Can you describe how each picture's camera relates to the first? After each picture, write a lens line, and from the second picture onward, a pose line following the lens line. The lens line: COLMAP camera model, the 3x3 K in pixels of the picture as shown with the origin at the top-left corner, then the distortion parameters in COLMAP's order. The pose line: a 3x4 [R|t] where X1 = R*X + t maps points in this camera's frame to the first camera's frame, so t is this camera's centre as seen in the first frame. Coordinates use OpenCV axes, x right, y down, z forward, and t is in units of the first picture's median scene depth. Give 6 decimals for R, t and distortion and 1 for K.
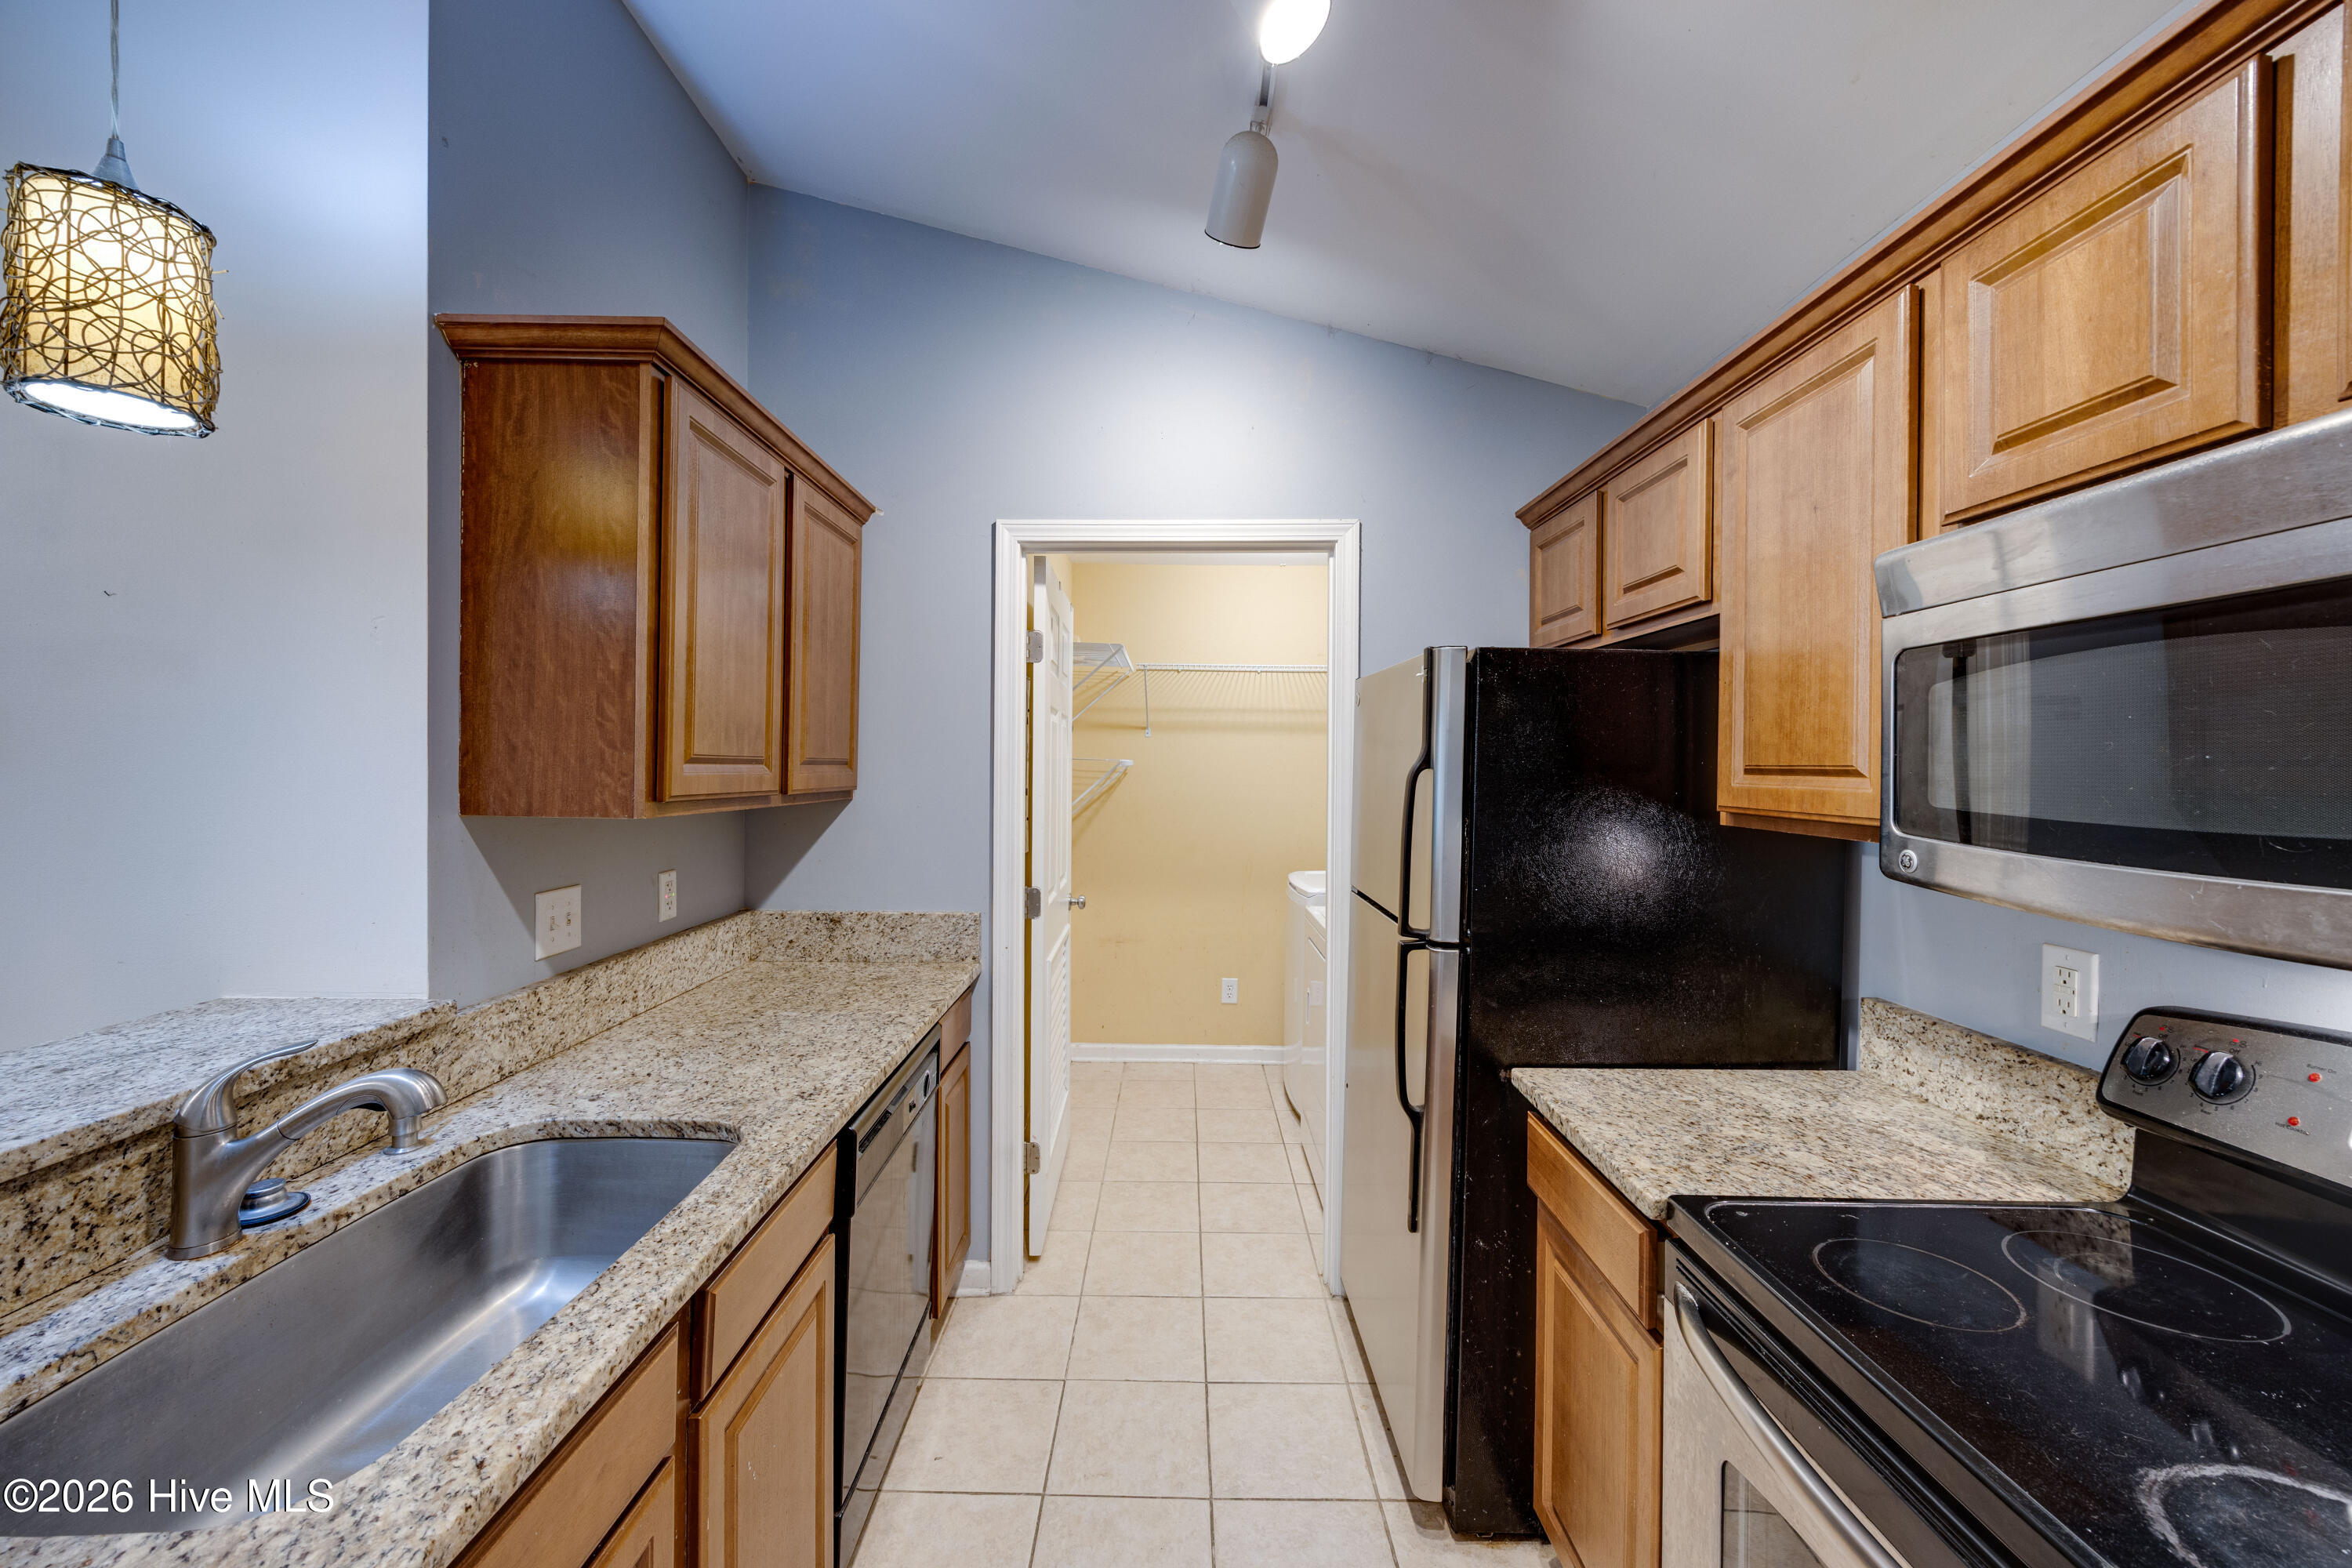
lens RADIAL K [[890.2, 0, 1172.1], [0, 890.2, 771.9], [0, 0, 1]] dist [-0.005498, 0.000507]
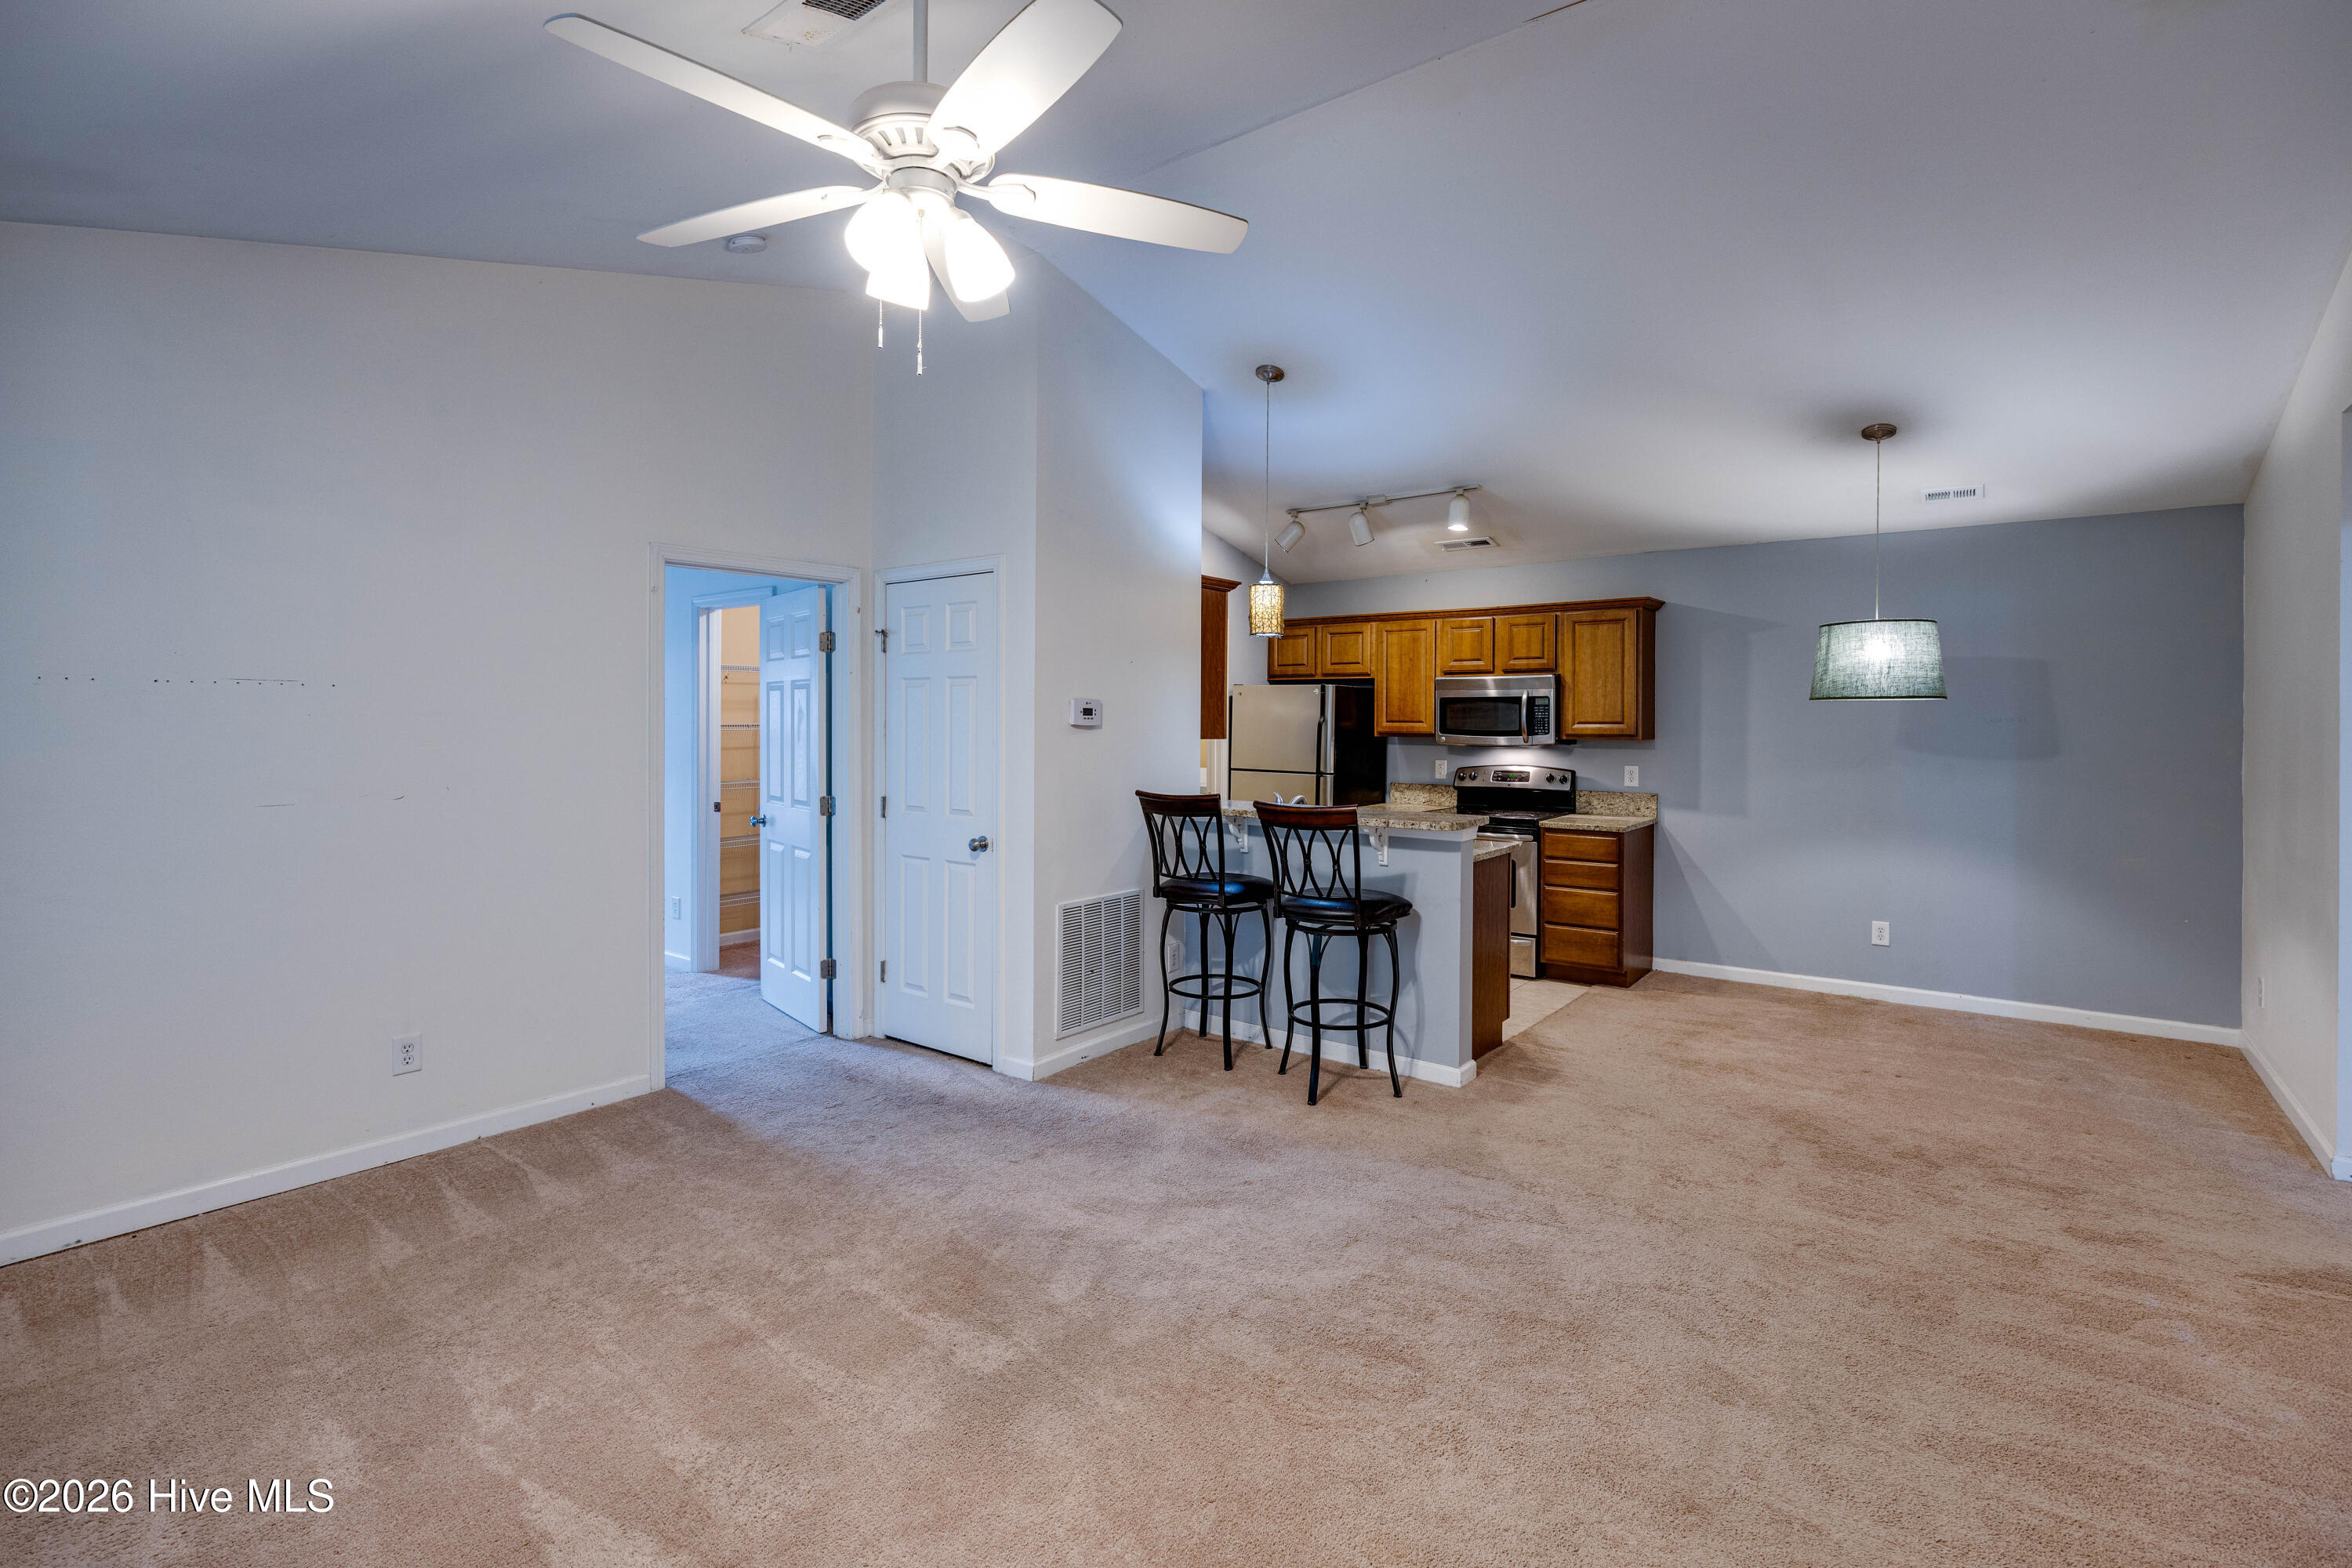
lens RADIAL K [[1065.9, 0, 1232.3], [0, 1065.9, 728.2], [0, 0, 1]] dist [-0.012416, -0.000171]
pose [[0.586495, -0.011044, 0.809878, -3.315664], [0.004774, 0.999937, 0.010179, -0.021806], [-0.809939, -0.002103, 0.586510, -1.105361]]
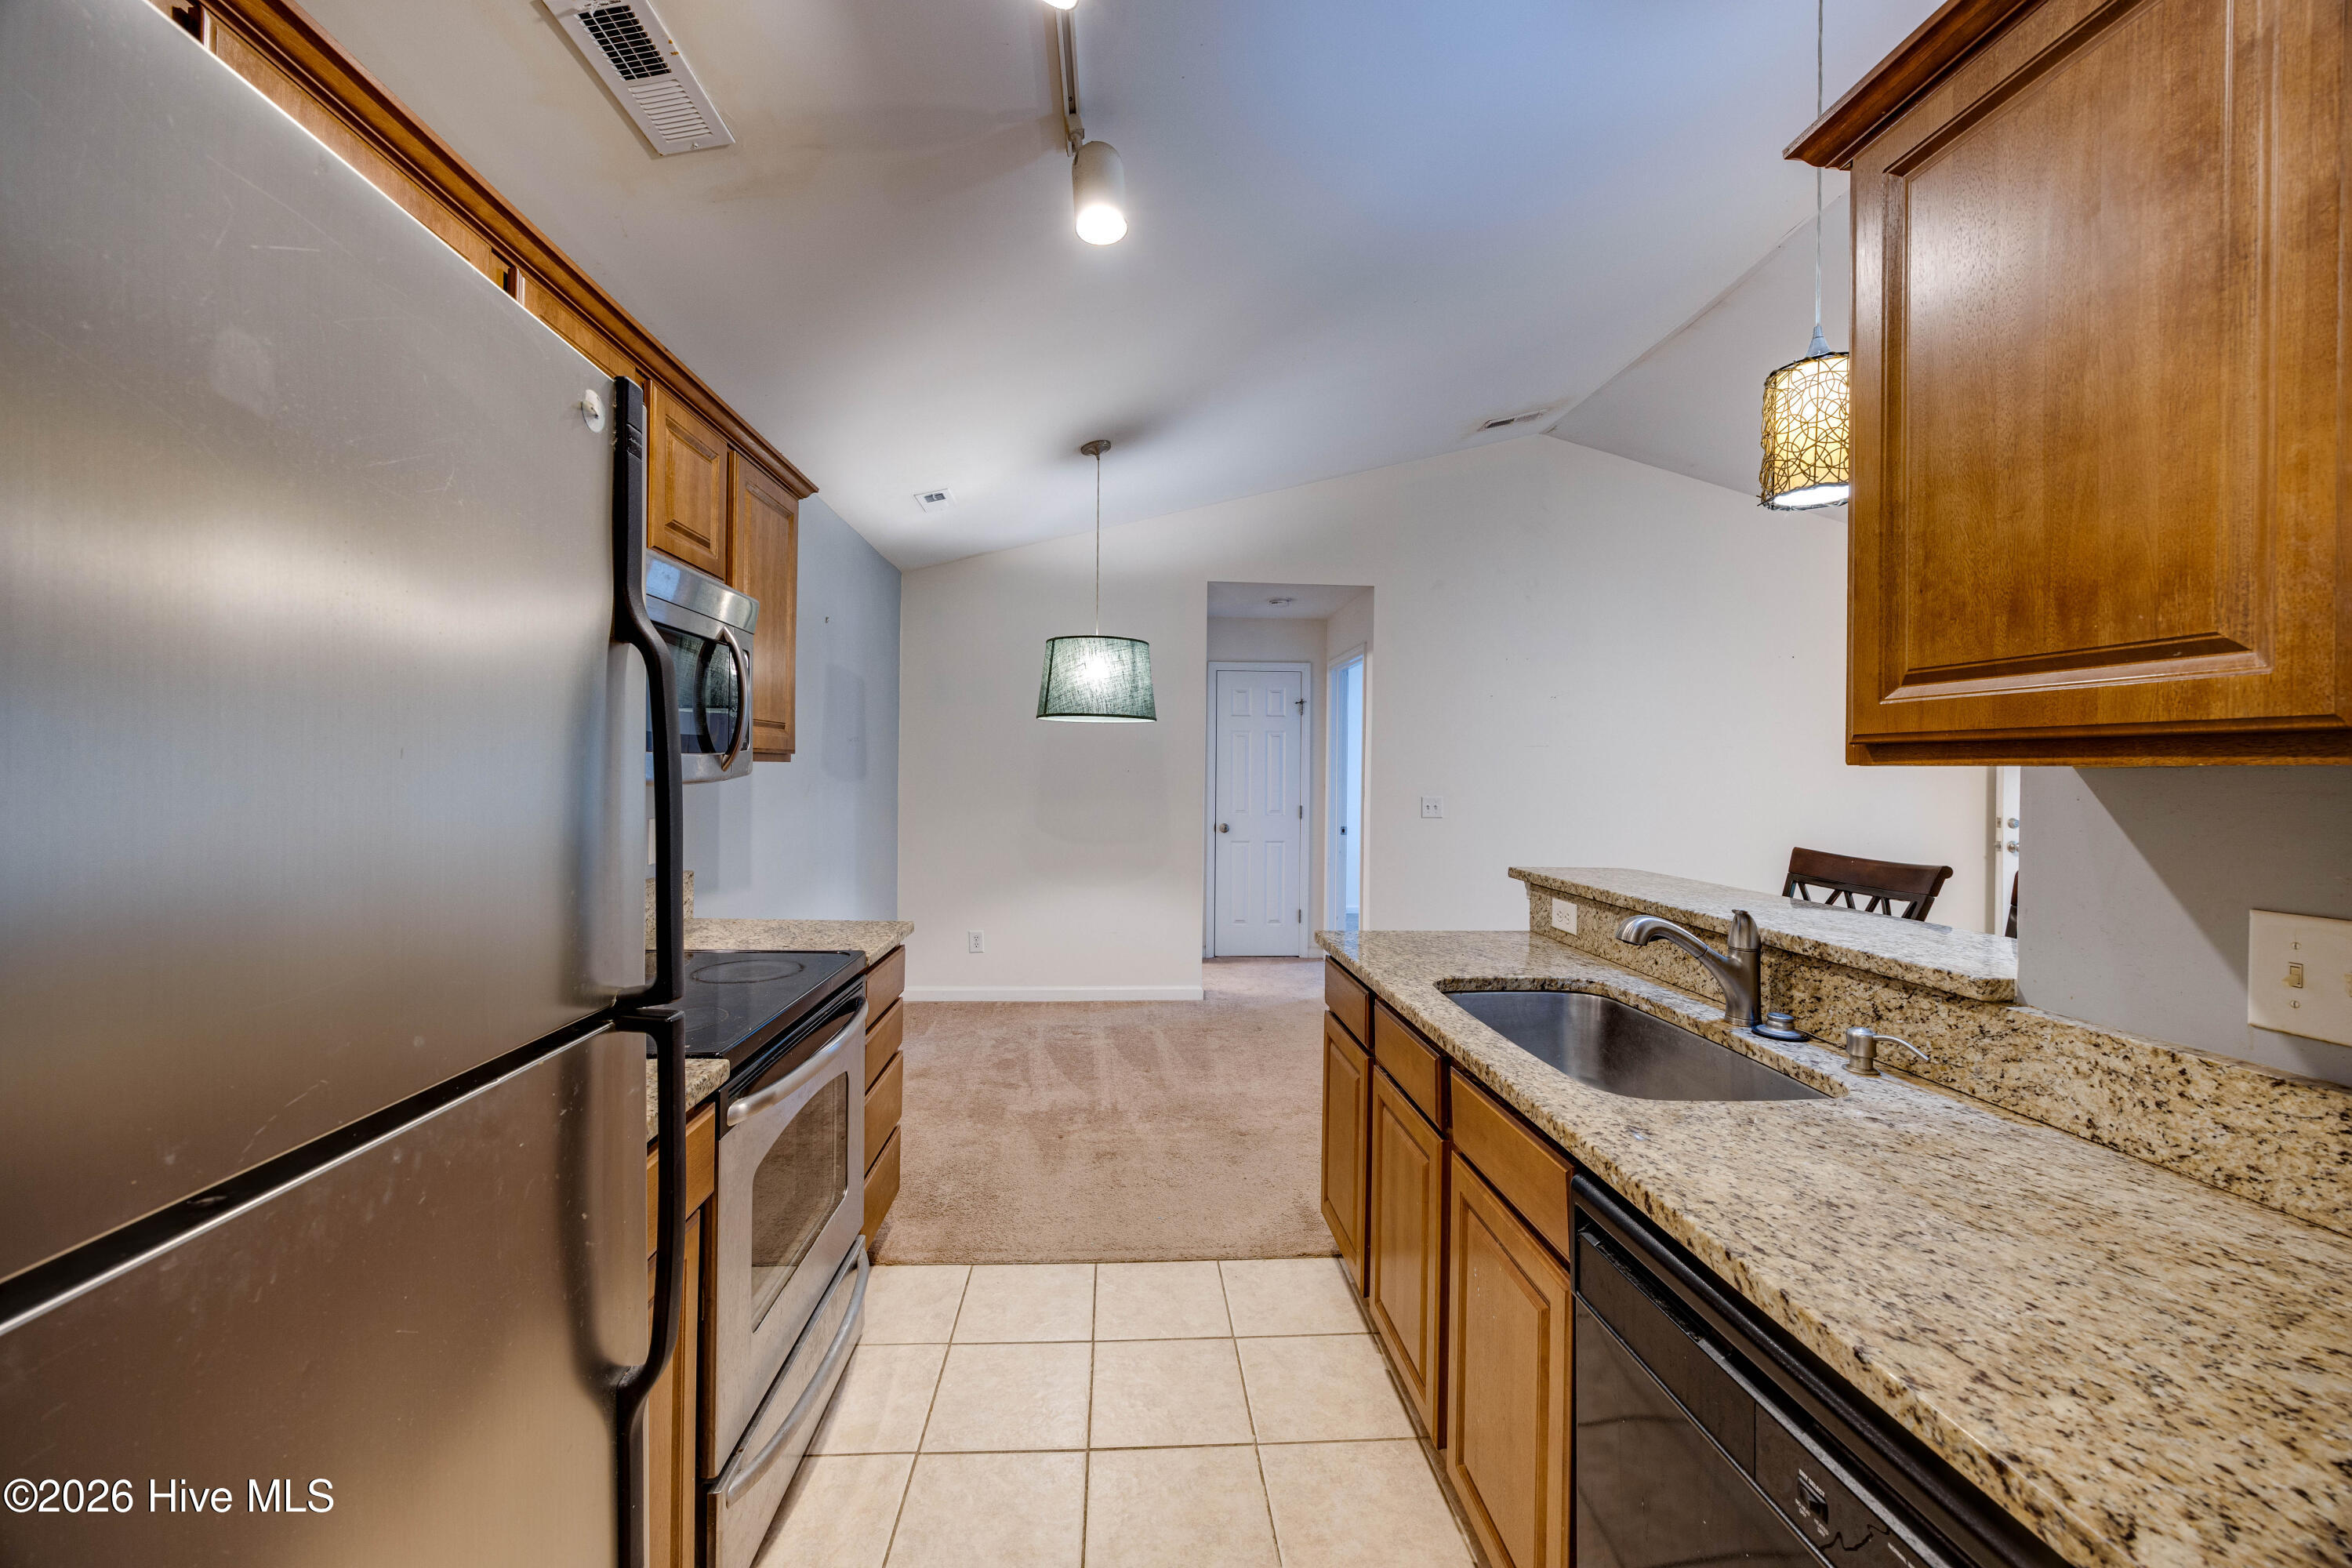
lens RADIAL K [[890.2, 0, 1166.3], [0, 890.2, 776.6], [0, 0, 1]] dist [-0.005498, 0.000507]
pose [[-0.997437, -0.022547, -0.067901, 0.038717], [-0.023475, 0.999641, 0.012913, 0.061813], [0.067585, 0.014473, -0.997609, 1.609008]]
